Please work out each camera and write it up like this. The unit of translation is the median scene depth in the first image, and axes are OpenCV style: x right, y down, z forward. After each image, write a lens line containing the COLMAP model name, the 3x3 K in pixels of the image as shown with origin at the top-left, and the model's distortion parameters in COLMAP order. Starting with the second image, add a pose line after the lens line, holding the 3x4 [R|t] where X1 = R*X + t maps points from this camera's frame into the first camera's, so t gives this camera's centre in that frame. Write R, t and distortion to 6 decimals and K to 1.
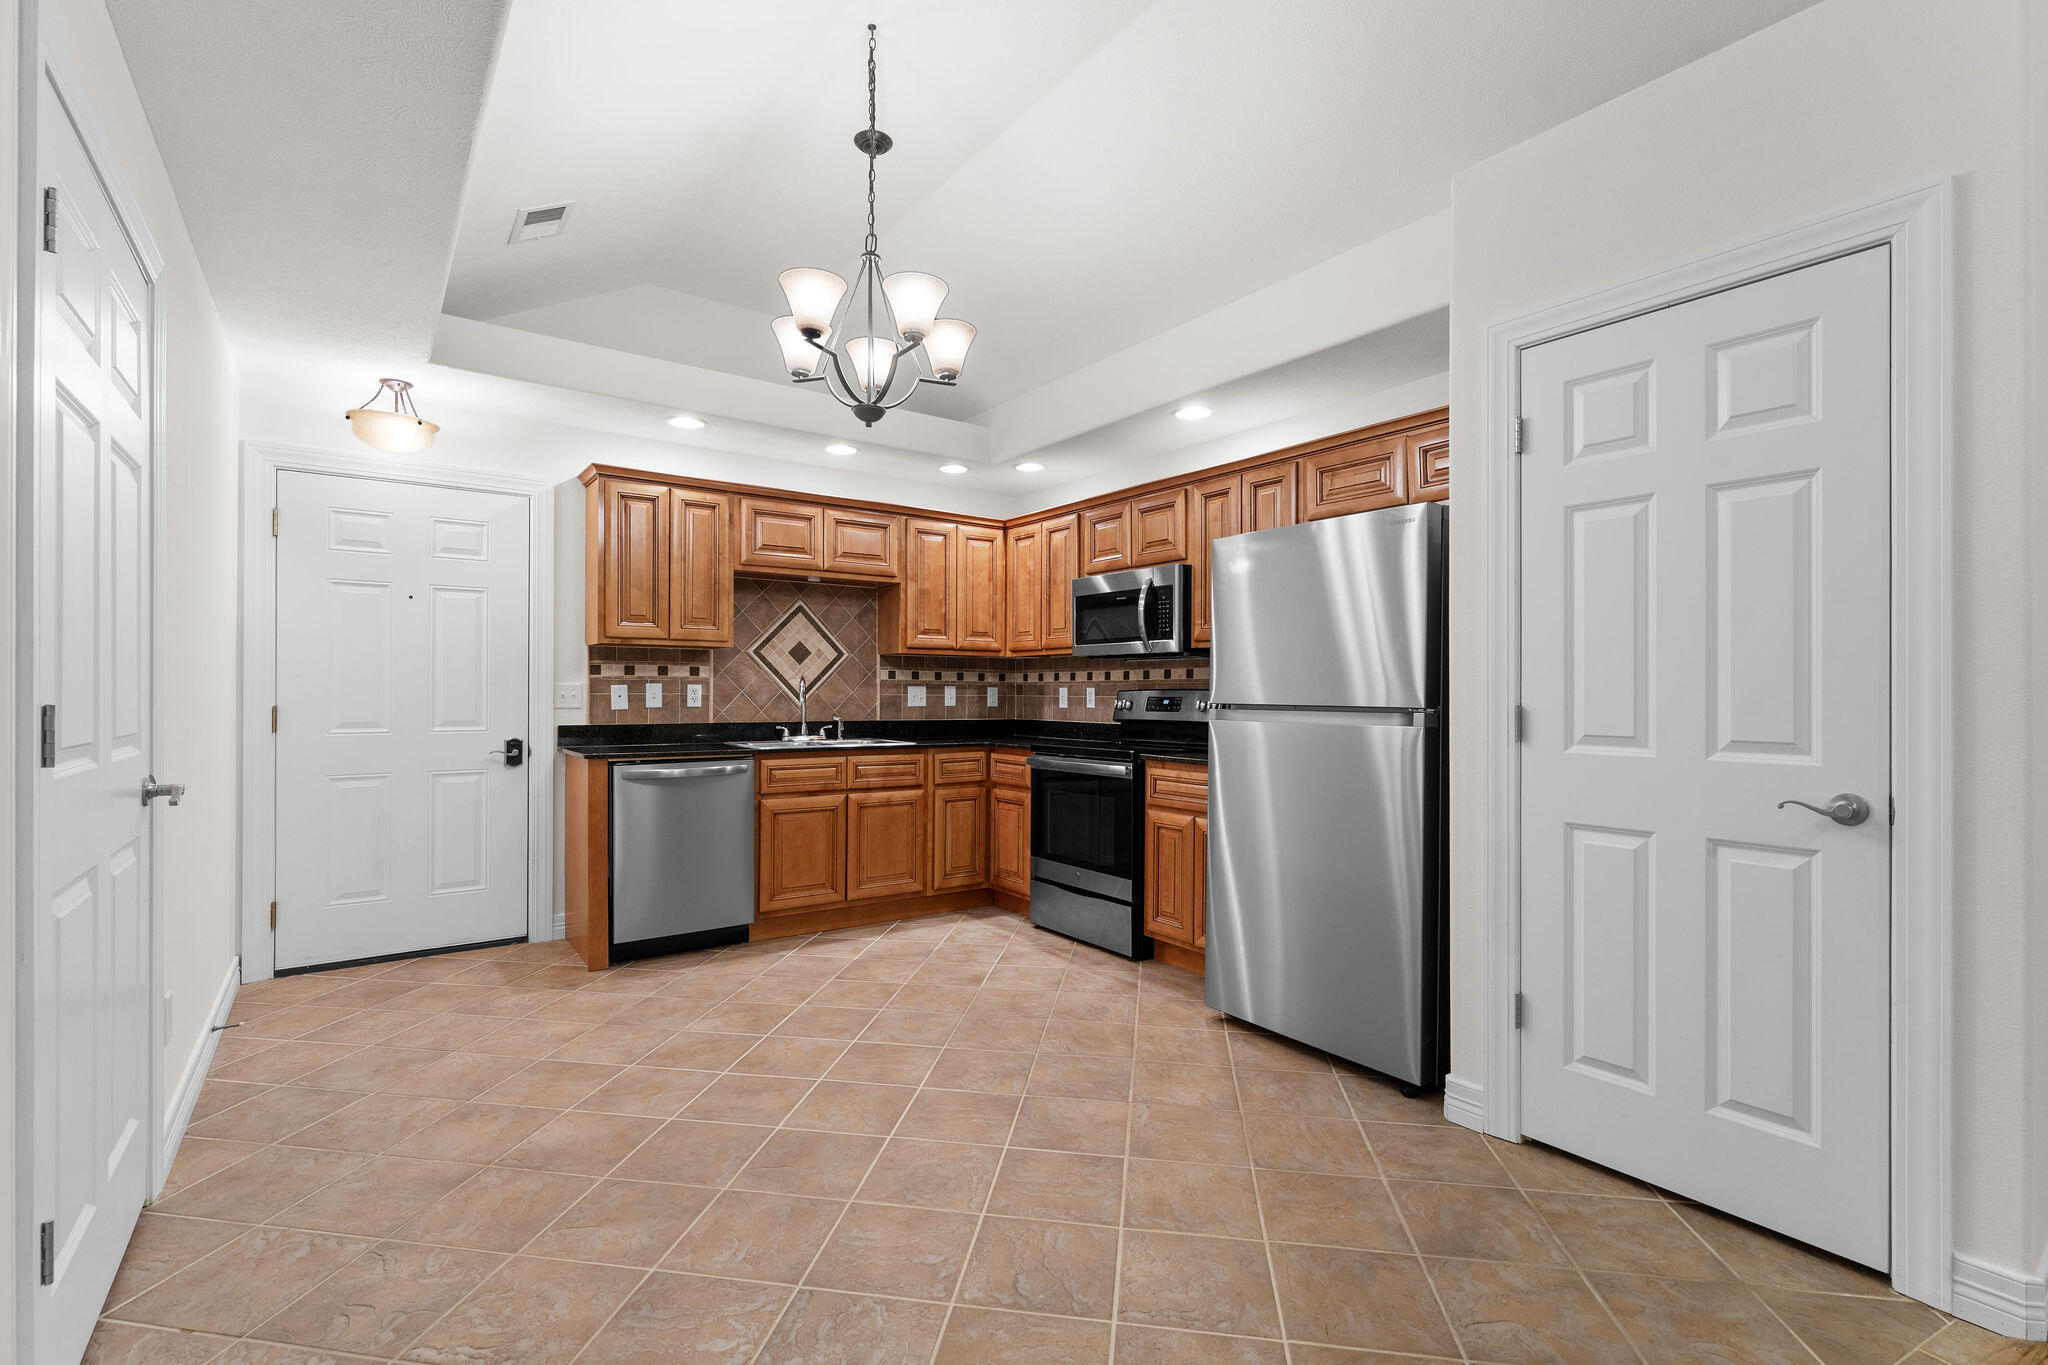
lens RADIAL K [[911.2, 0, 1031.1], [0, 911.2, 680.3], [0, 0, 1]] dist [-0.002829, 0.000656]
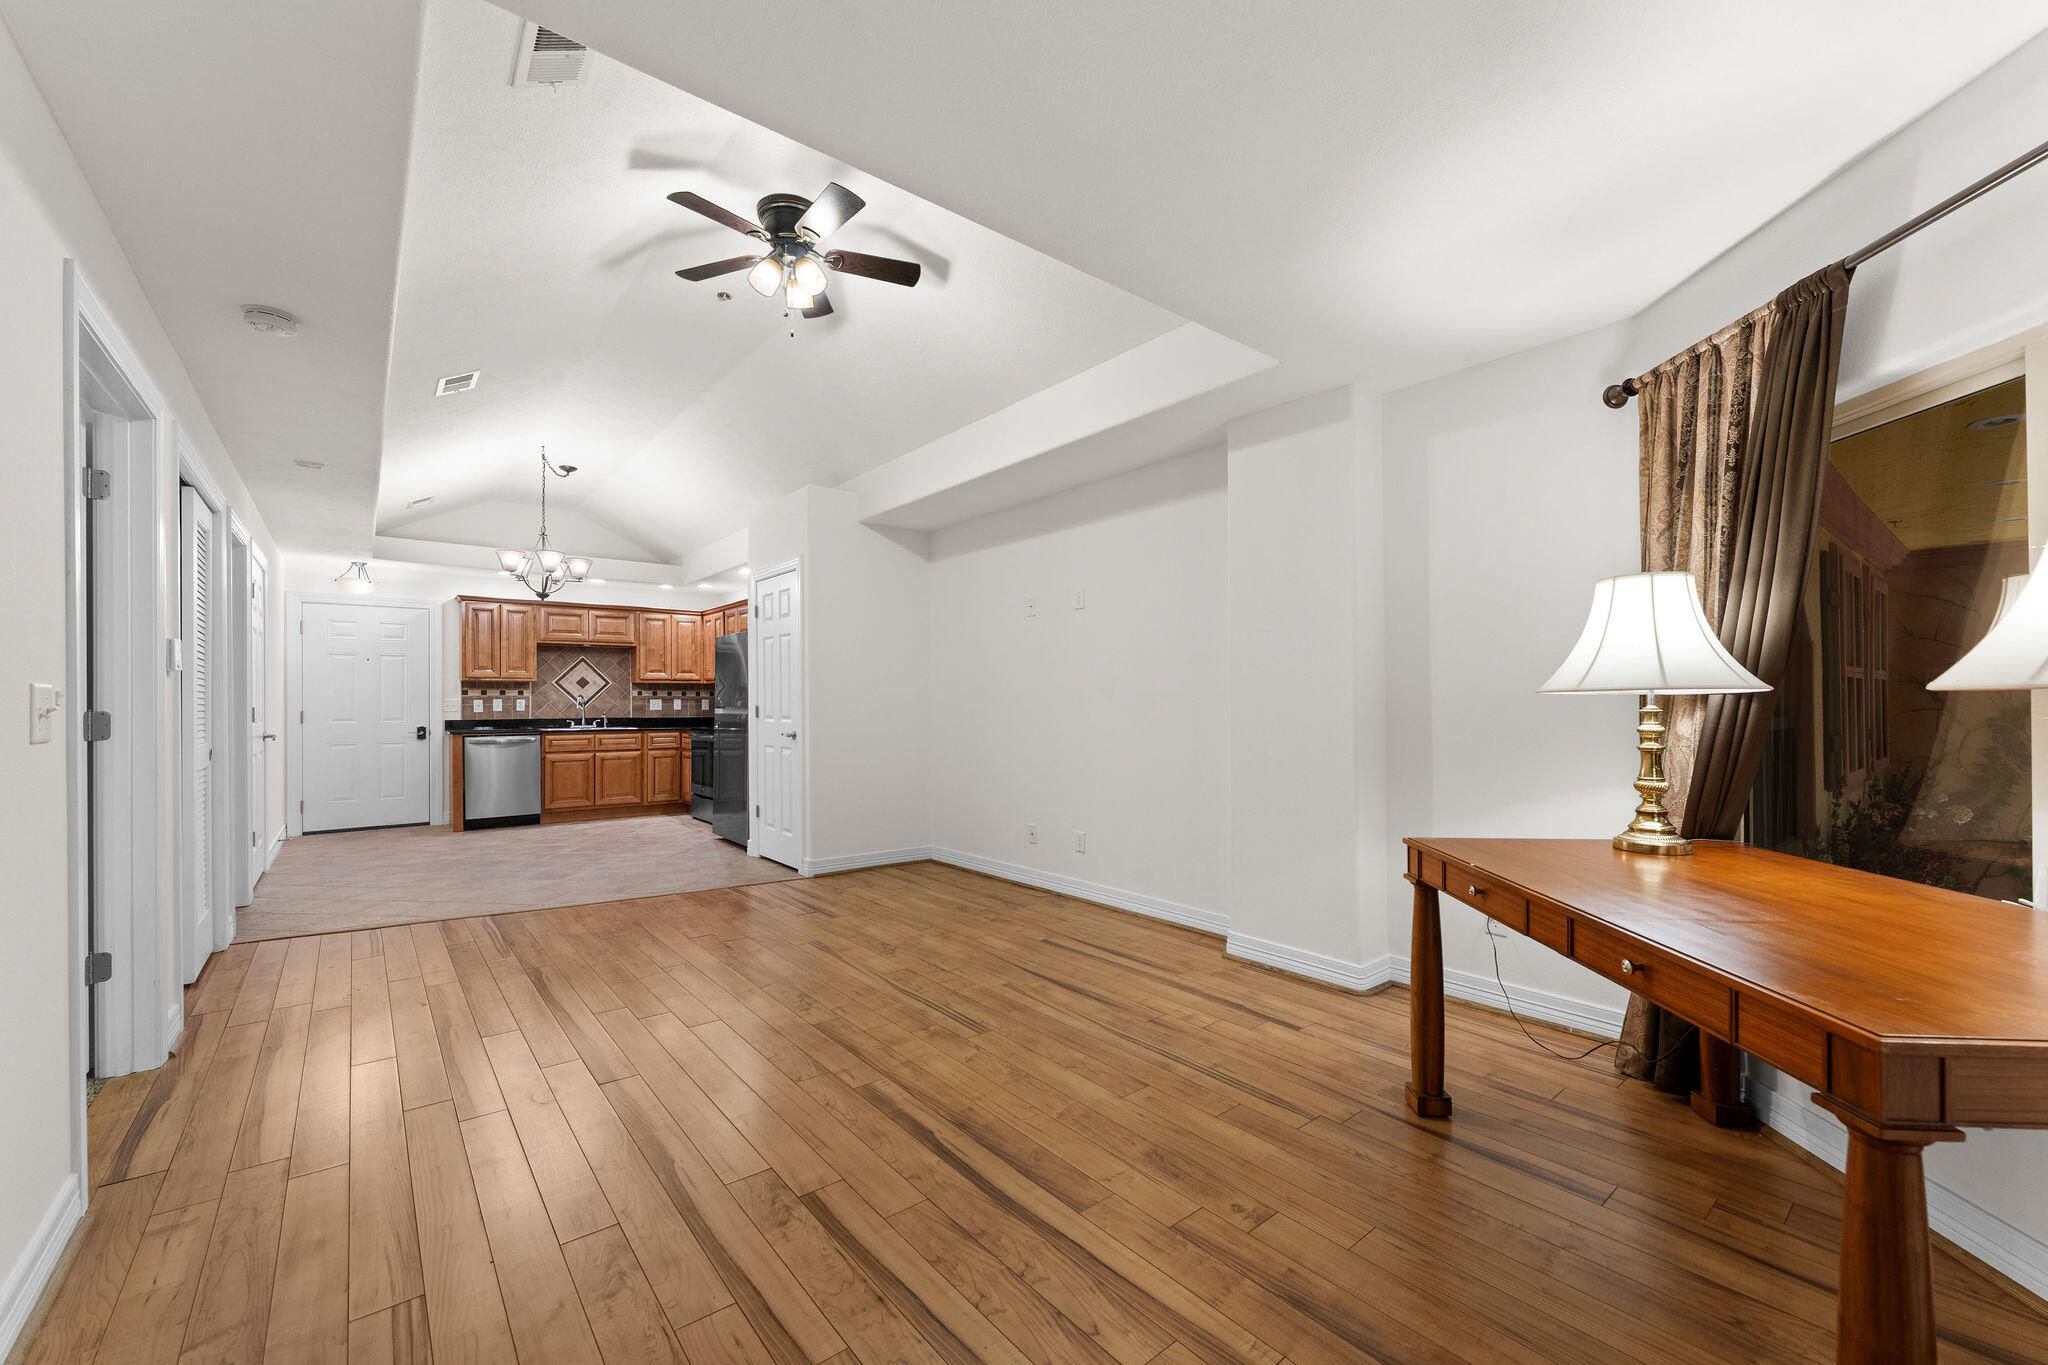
lens RADIAL K [[794.2, 0, 1018.9], [0, 794.2, 692.6], [0, 0, 1]] dist [-0.001681, -0.000131]
pose [[0.998521, -0.006625, 0.053959, 0.631281], [0.006536, 0.999977, 0.001823, -0.006543], [-0.053970, -0.001468, 0.998541, -0.798707]]
